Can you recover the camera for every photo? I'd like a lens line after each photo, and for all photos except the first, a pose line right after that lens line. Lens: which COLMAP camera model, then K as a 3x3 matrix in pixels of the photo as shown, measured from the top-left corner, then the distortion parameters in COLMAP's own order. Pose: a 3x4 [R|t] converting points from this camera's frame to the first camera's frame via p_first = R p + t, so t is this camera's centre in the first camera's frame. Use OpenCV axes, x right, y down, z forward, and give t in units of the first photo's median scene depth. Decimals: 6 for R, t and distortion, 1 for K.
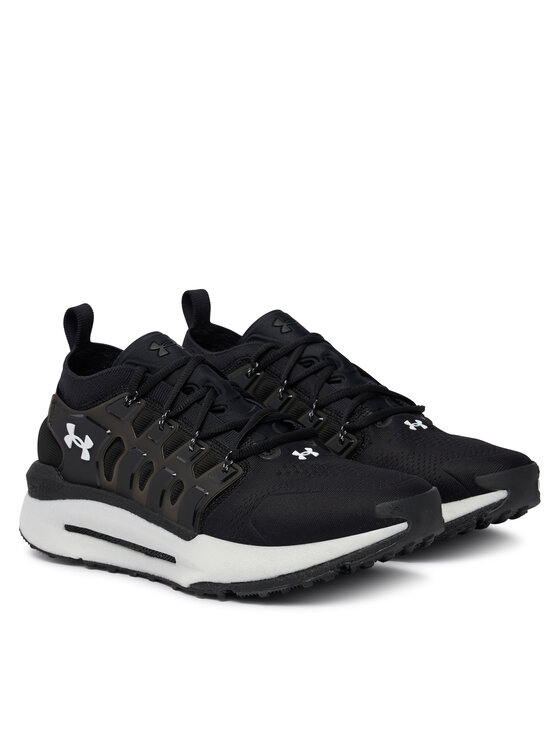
lens RADIAL K [[2193.7, 0, 280.0], [0, 2193.7, 373.0], [0, 0, 1]] dist [0.019130, 0.070451]
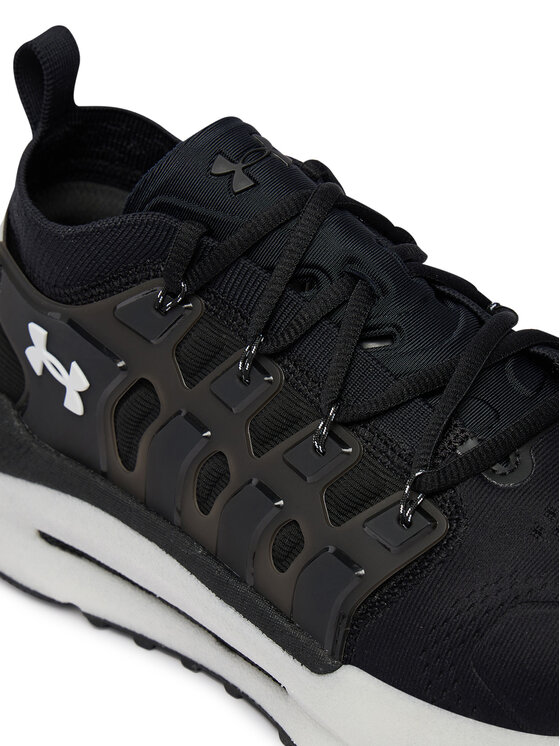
lens RADIAL K [[2084.3, 0, 280.0], [0, 2084.3, 373.0], [0, 0, 1]] dist [-0.379586, 0.008487]
pose [[0.999658, -0.015636, -0.020979, -0.038545], [0.021759, 0.942074, 0.334699, -0.109690], [0.014530, -0.335041, 0.942091, 0.616462]]
